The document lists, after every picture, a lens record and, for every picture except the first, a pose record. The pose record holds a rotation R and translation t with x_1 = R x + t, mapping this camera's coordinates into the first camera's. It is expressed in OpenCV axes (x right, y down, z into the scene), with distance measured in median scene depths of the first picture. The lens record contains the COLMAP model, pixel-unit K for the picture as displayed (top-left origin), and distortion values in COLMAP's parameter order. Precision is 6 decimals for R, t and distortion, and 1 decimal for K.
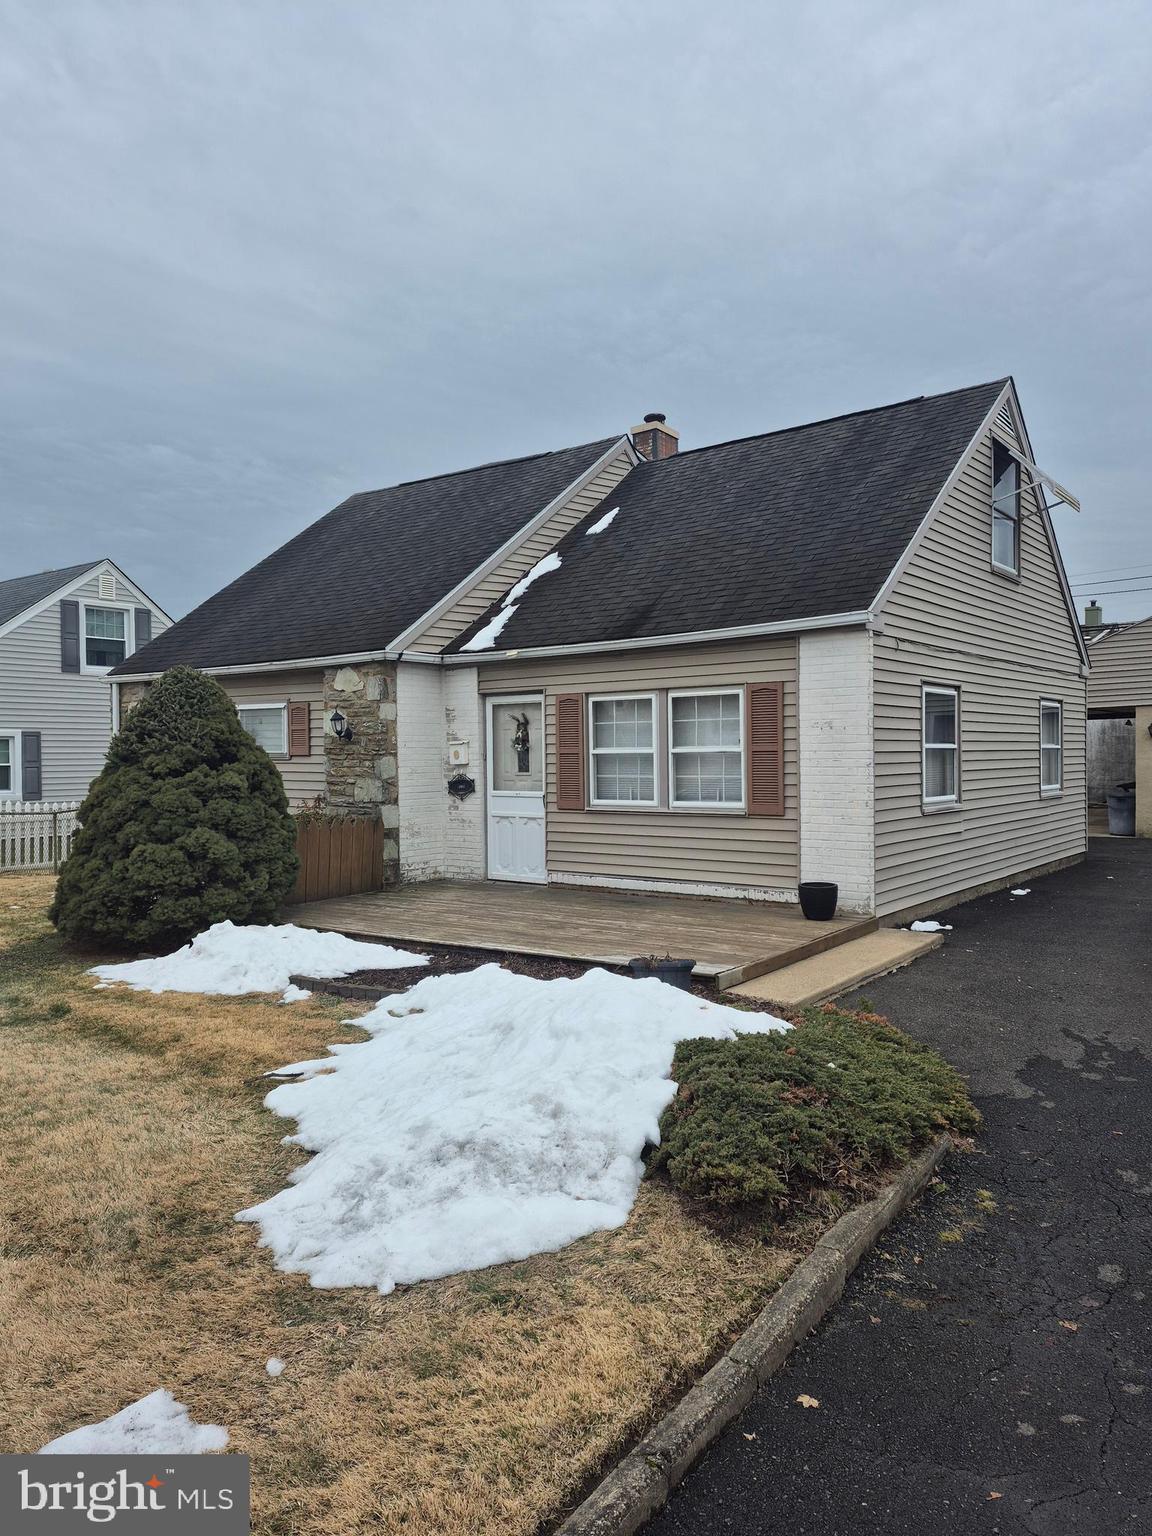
lens RADIAL K [[1082.1, 0, 576.0], [0, 1082.1, 768.0], [0, 0, 1]] dist [0.046478, -0.002162]
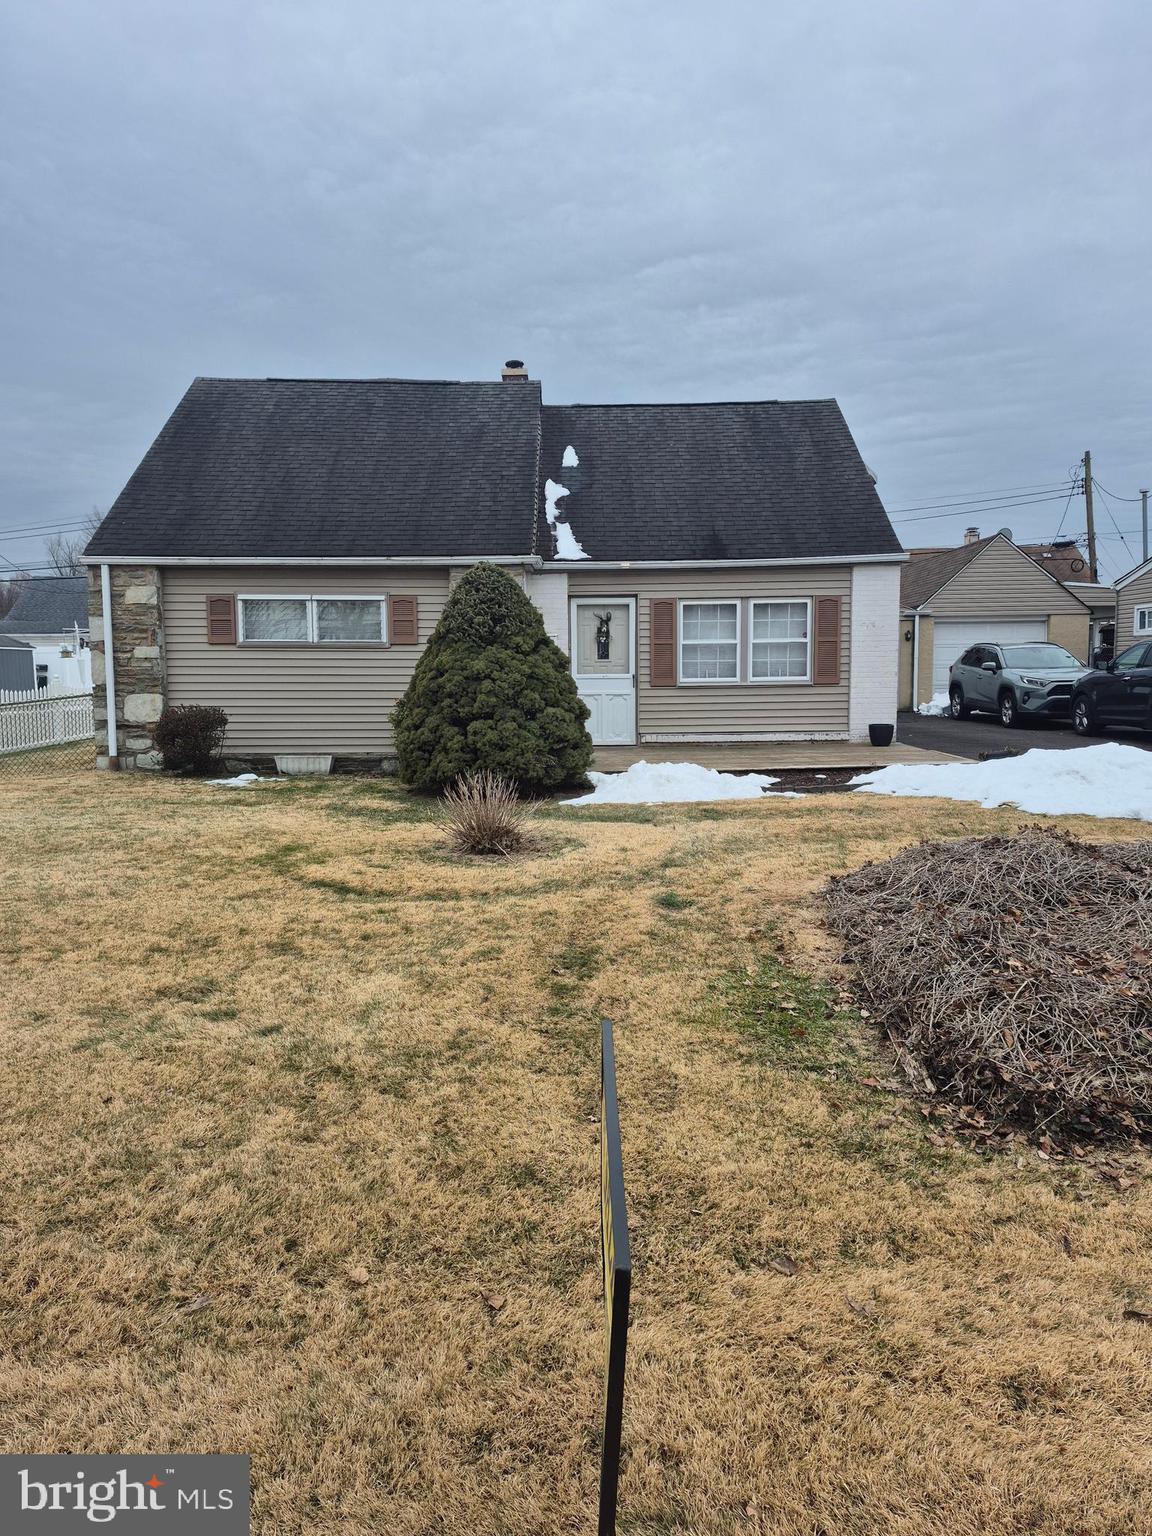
lens RADIAL K [[1082.1, 0, 576.0], [0, 1082.1, 768.0], [0, 0, 1]] dist [0.046478, -0.002162]
pose [[0.774382, -0.057725, 0.630079, -0.936432], [0.011748, 0.996970, 0.076899, 0.035163], [-0.632609, -0.052147, 0.772714, 0.036666]]
